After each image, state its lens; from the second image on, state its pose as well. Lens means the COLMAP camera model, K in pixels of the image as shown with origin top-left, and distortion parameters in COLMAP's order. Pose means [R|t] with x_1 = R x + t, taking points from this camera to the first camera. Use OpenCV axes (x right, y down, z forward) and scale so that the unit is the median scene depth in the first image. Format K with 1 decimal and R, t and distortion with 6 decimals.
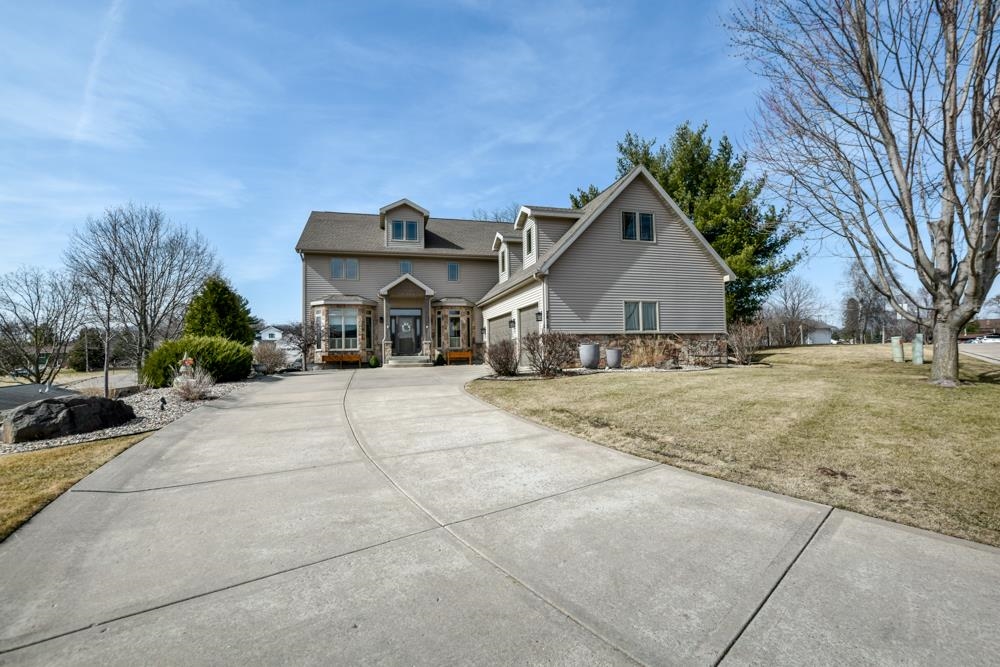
lens RADIAL K [[455.0, 0, 503.9], [0, 455.0, 336.9], [0, 0, 1]] dist [-0.014340, 0.000331]
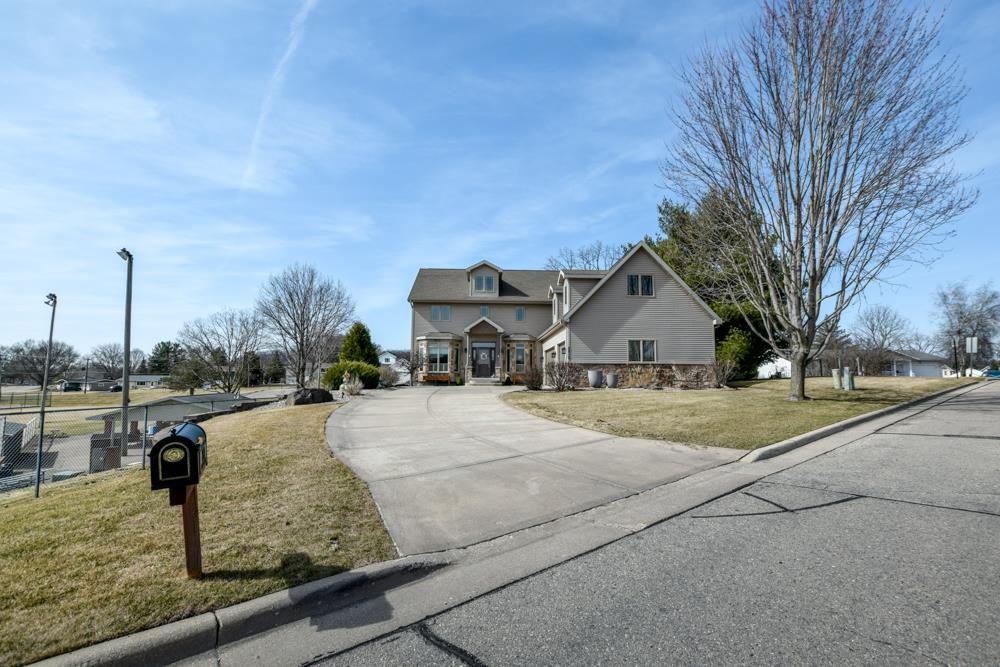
lens RADIAL K [[455.0, 0, 503.9], [0, 455.0, 336.9], [0, 0, 1]] dist [-0.014340, 0.000331]
pose [[0.975679, 0.002769, -0.219187, 0.154010], [-0.015702, 0.998235, -0.057283, -0.002278], [0.218641, 0.059331, 0.974000, -0.328224]]
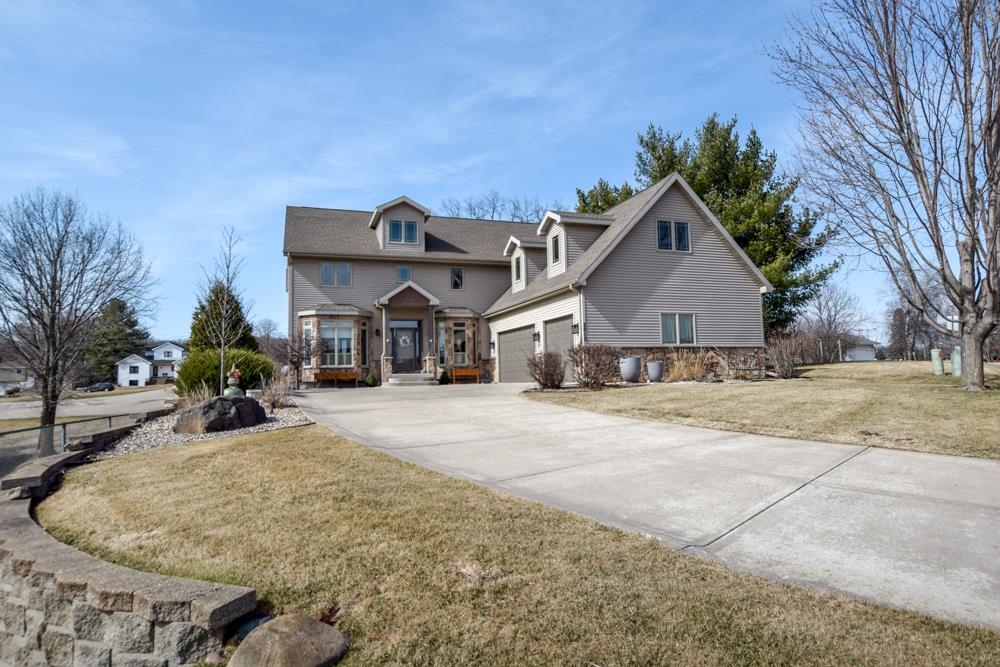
lens RADIAL K [[590.6, 0, 500.0], [0, 590.6, 333.5], [0, 0, 1]] dist [0.013861, 0.000382]
pose [[0.997968, 0.001953, 0.063684, -0.120113], [0.000564, 0.999220, -0.039488, 0.010748], [-0.063712, 0.039444, 0.997189, -0.174649]]
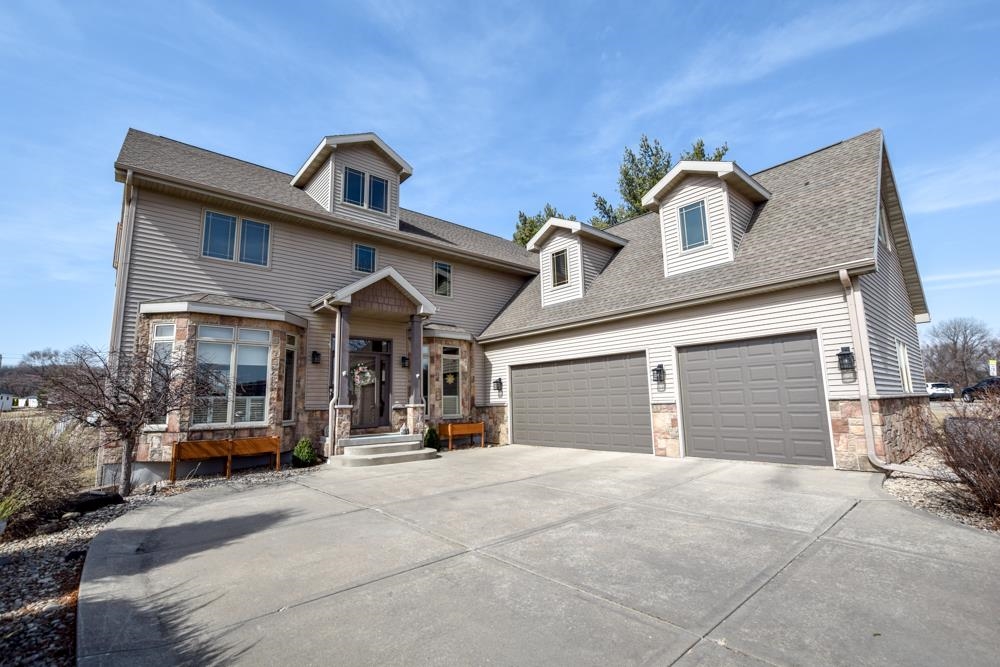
lens RADIAL K [[449.2, 0, 500.0], [0, 449.2, 333.5], [0, 0, 1]] dist [-0.000117, 0.000098]
pose [[0.905787, 0.067190, 0.418372, -0.331794], [-0.014769, 0.991754, -0.127300, -0.006626], [-0.423476, 0.109128, 0.899311, 0.563054]]
